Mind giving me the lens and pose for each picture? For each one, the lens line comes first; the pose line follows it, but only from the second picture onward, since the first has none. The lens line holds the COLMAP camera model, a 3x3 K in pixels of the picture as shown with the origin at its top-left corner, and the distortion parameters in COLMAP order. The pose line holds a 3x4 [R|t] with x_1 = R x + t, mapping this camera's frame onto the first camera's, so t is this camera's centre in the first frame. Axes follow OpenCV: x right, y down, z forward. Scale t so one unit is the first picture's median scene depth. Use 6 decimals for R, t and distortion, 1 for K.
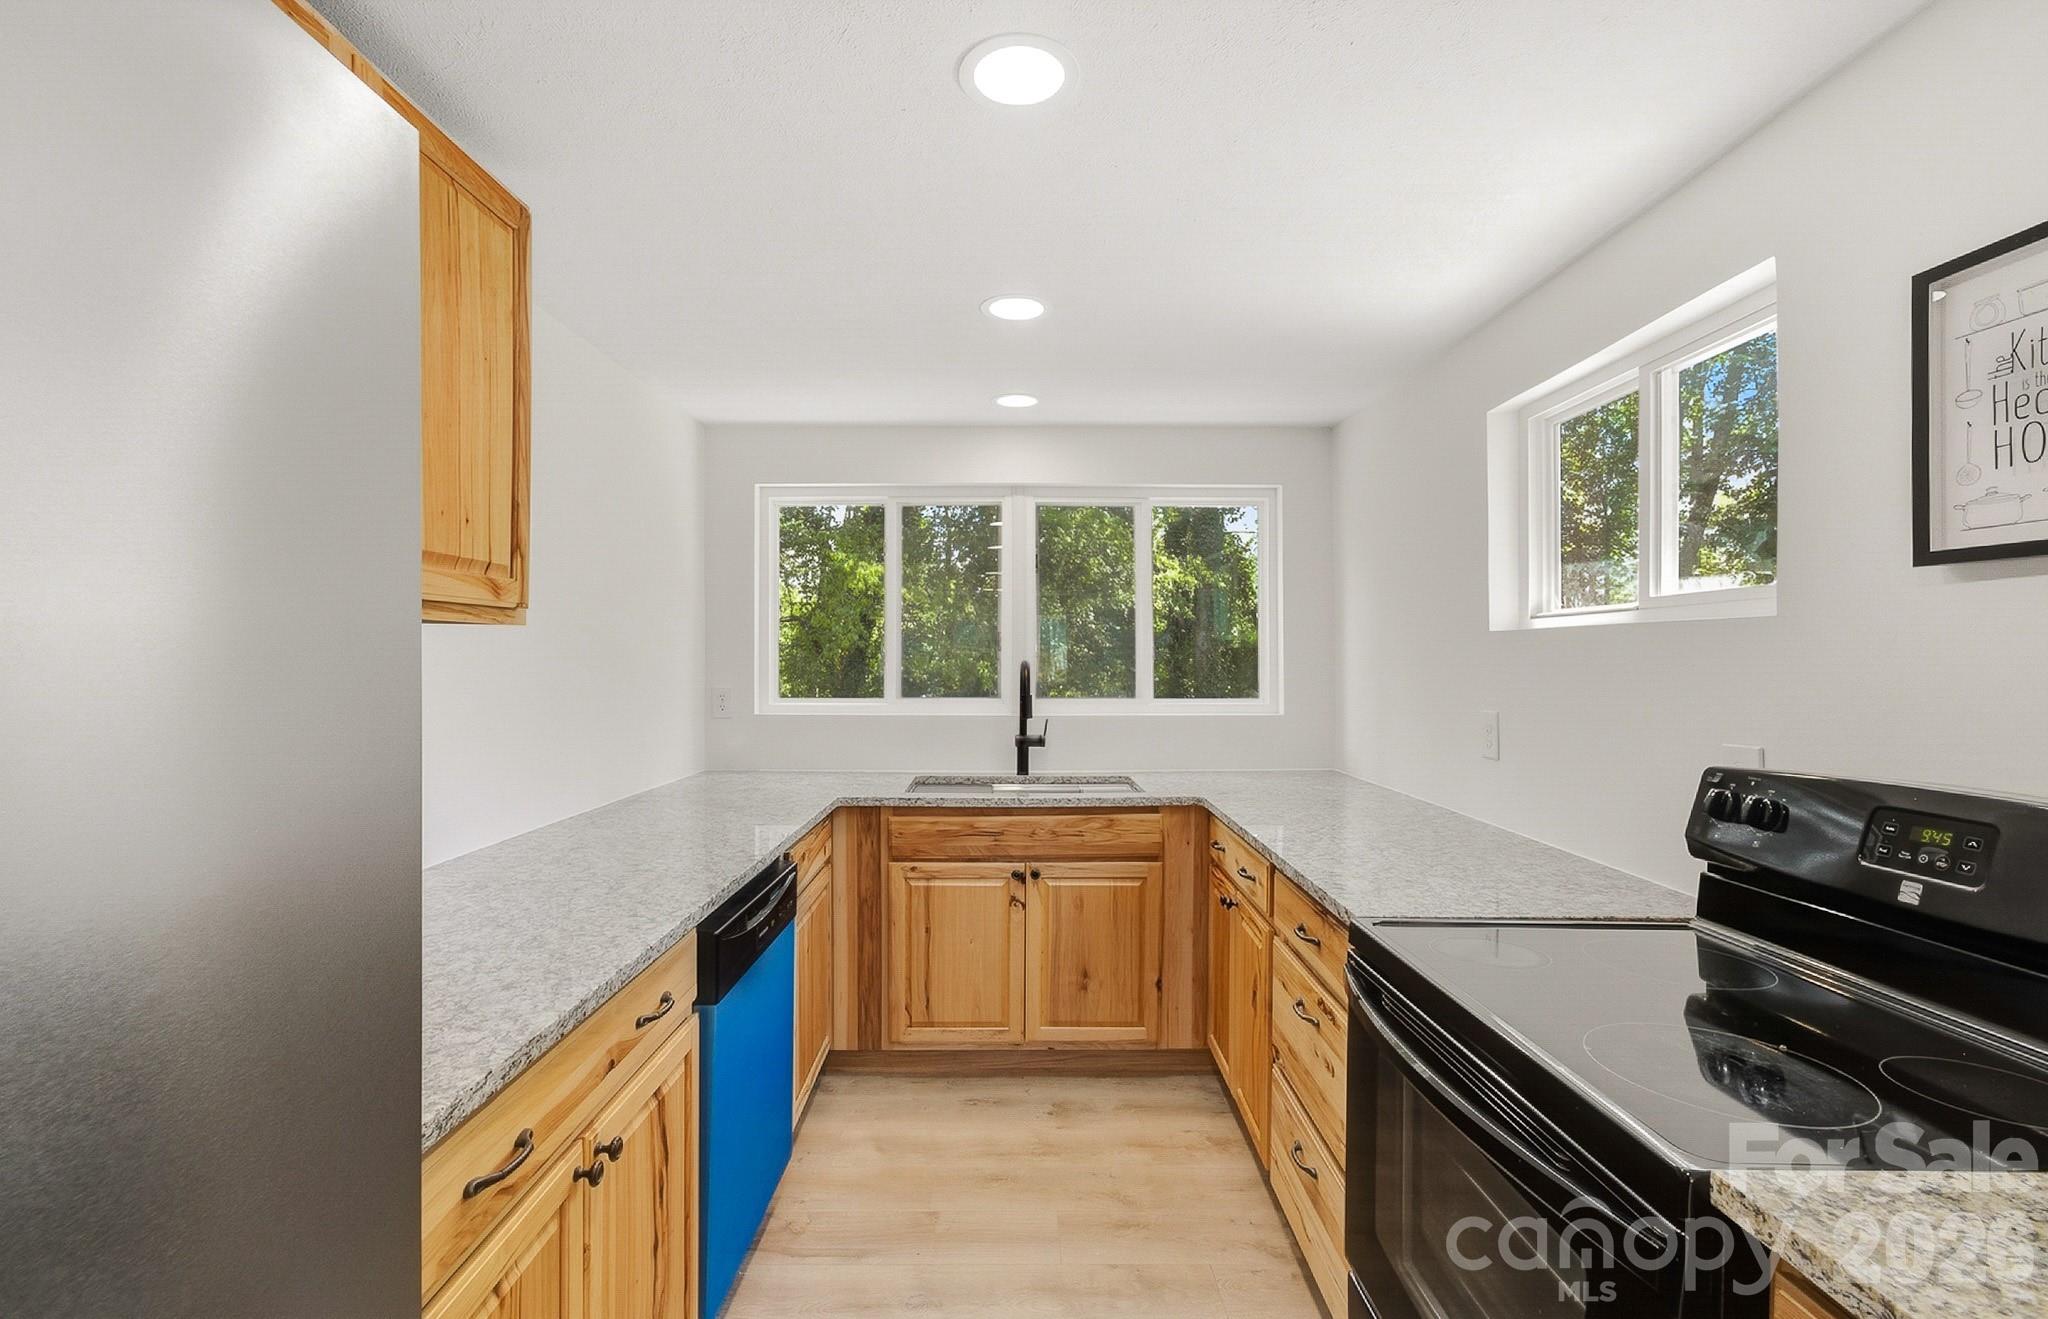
lens RADIAL K [[899.7, 0, 1024.0], [0, 899.7, 659.5], [0, 0, 1]] dist [-0.000093, -0.000009]
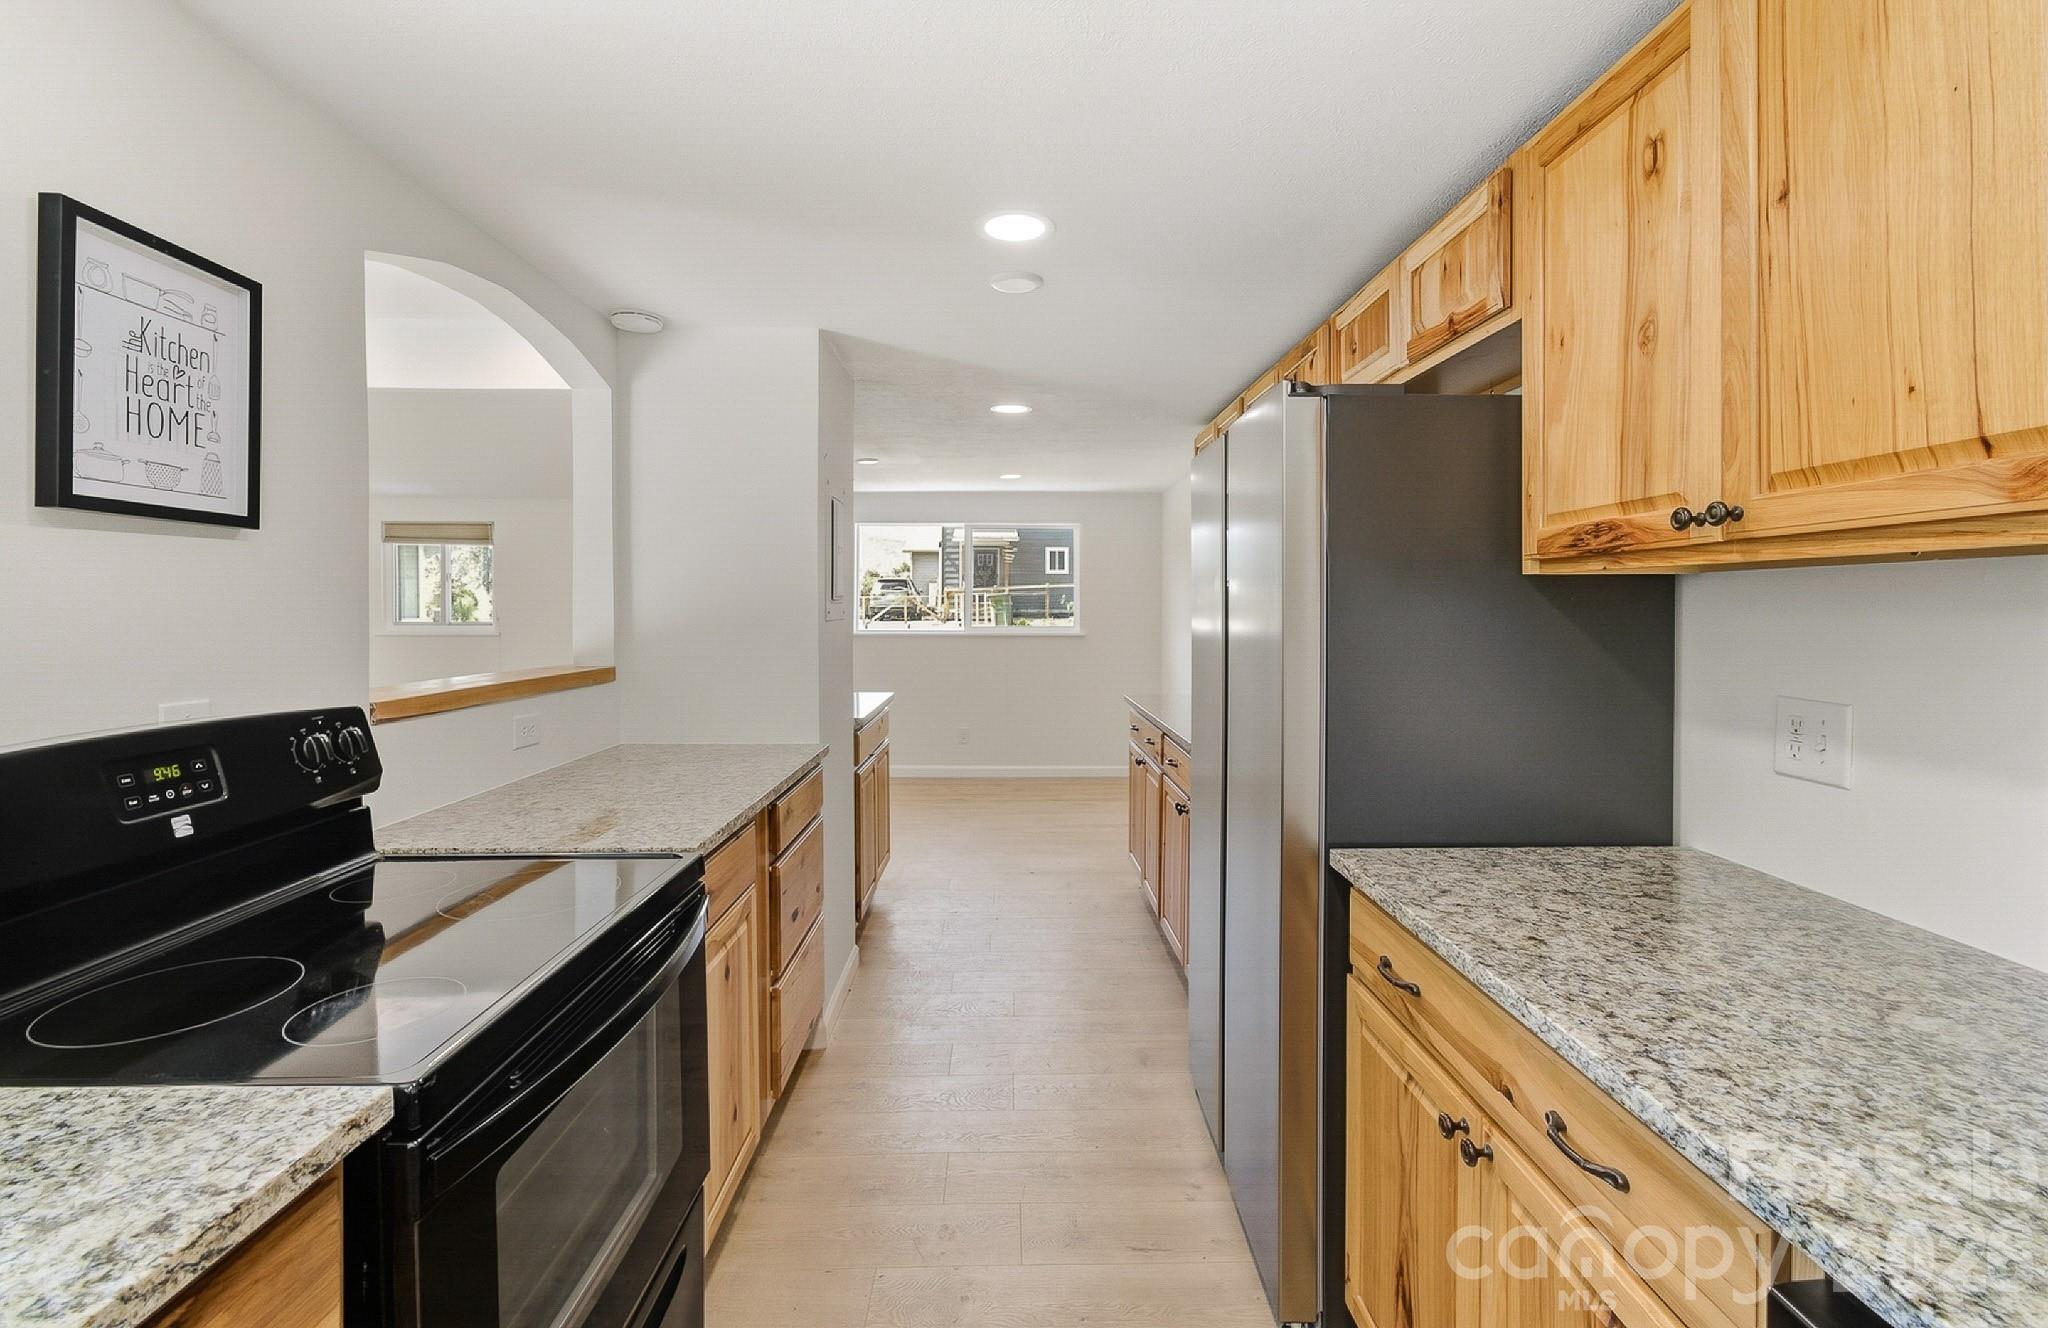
lens RADIAL K [[900.9, 0, 1025.3], [0, 900.9, 599.3], [0, 0, 1]] dist [0.000012, -0.000003]
pose [[-0.999993, -0.002707, -0.002760, -0.004931], [-0.002687, 0.999970, -0.007322, -0.003671], [0.002780, -0.007314, -0.999969, 2.054241]]
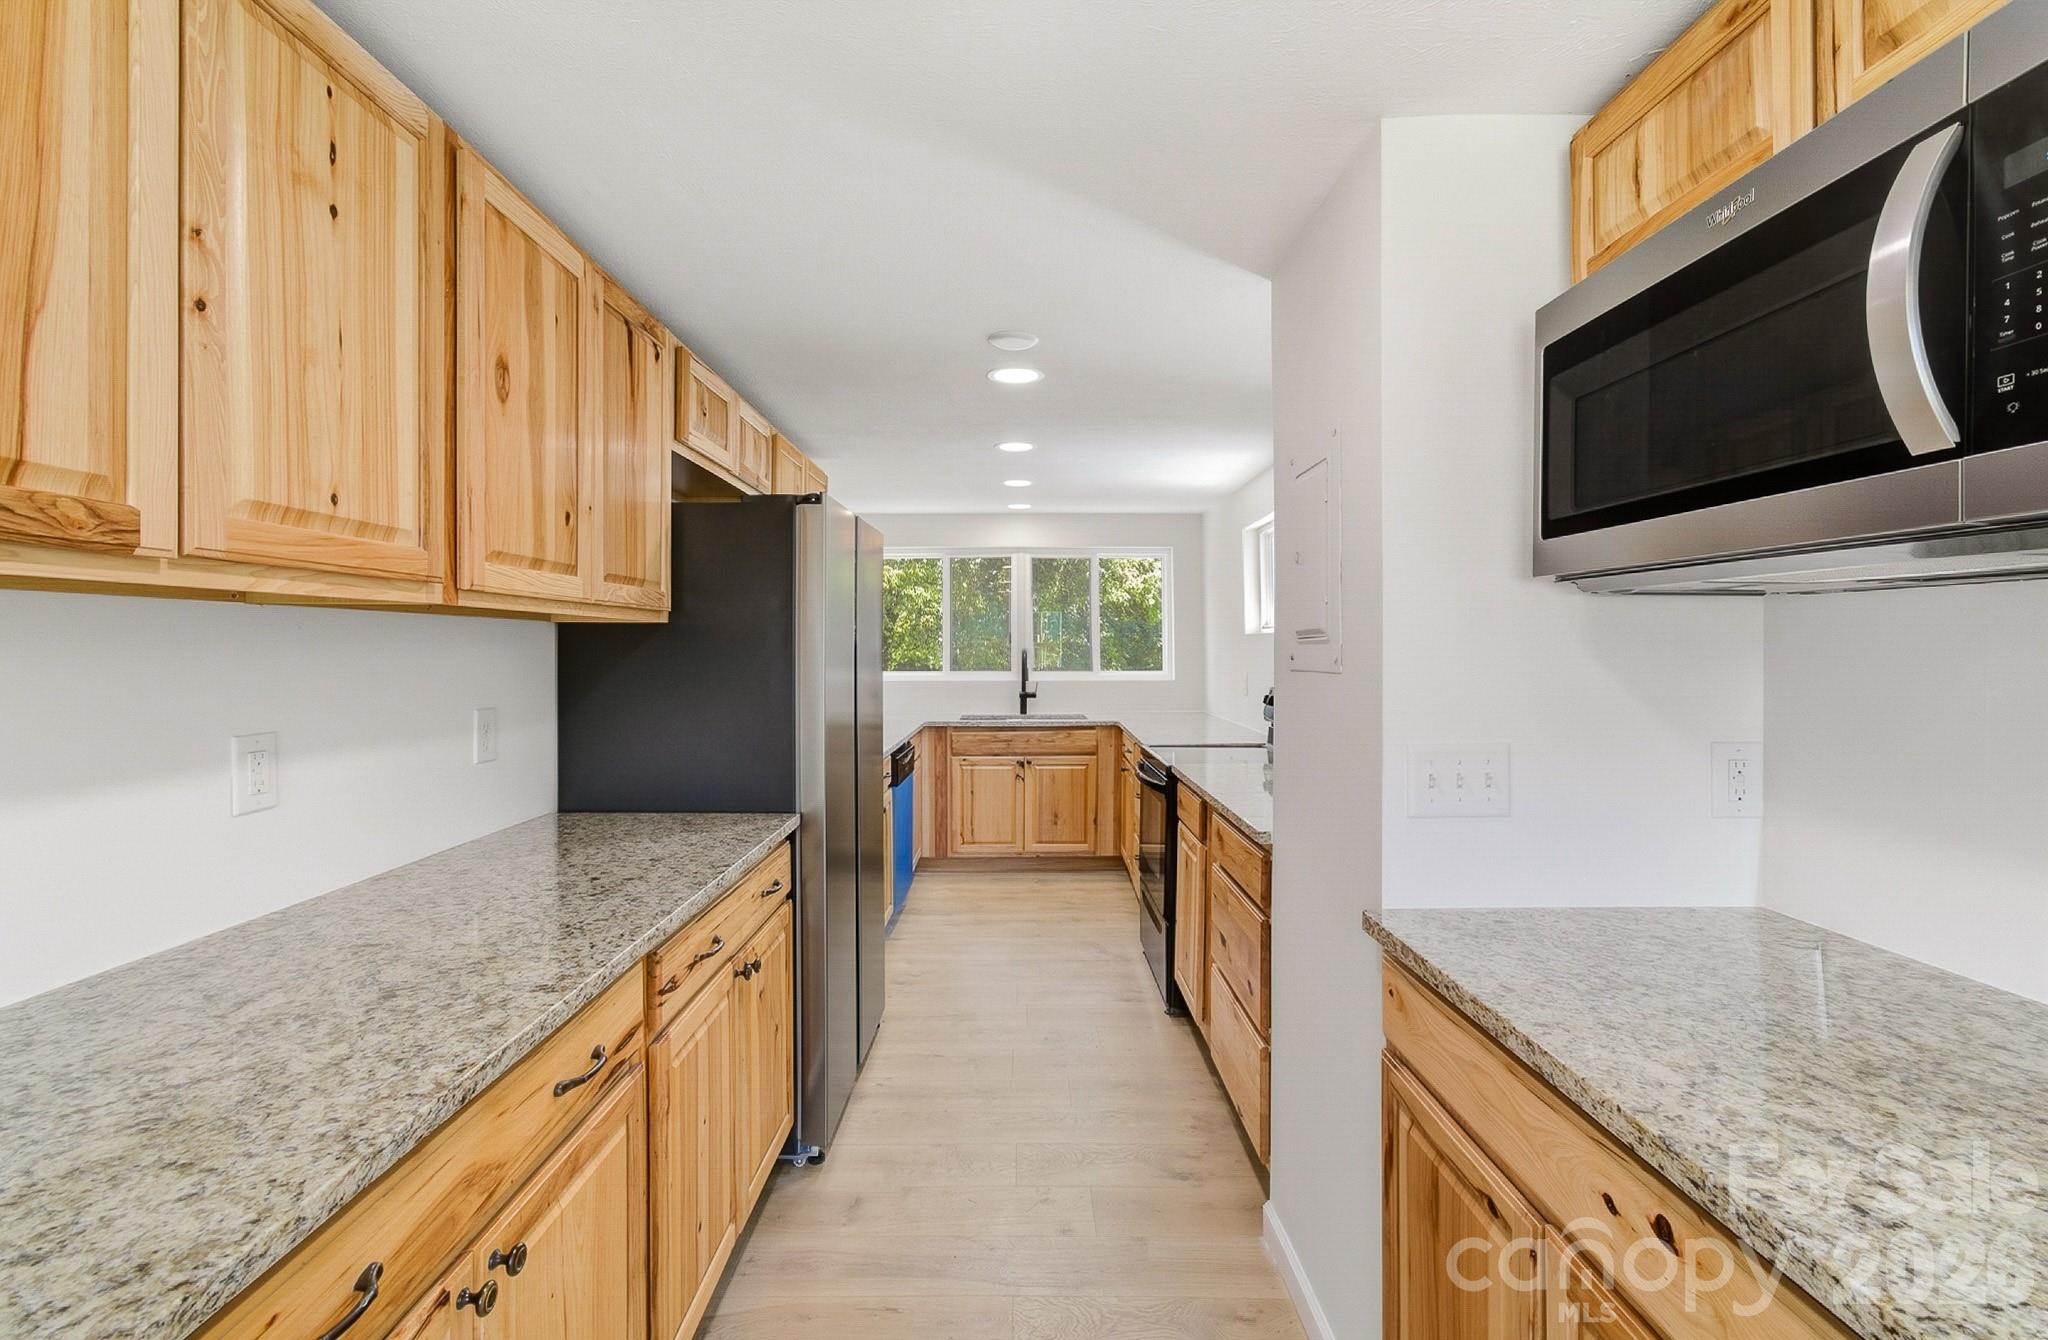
lens RADIAL K [[906.8, 0, 1023.0], [0, 906.8, 644.1], [0, 0, 1]] dist [0.000009, -0.000004]
pose [[0.999987, 0.000814, -0.004947, 0.007677], [-0.000814, 1.000000, -0.000181, -0.006991], [0.004947, 0.000185, 0.999988, -0.850201]]
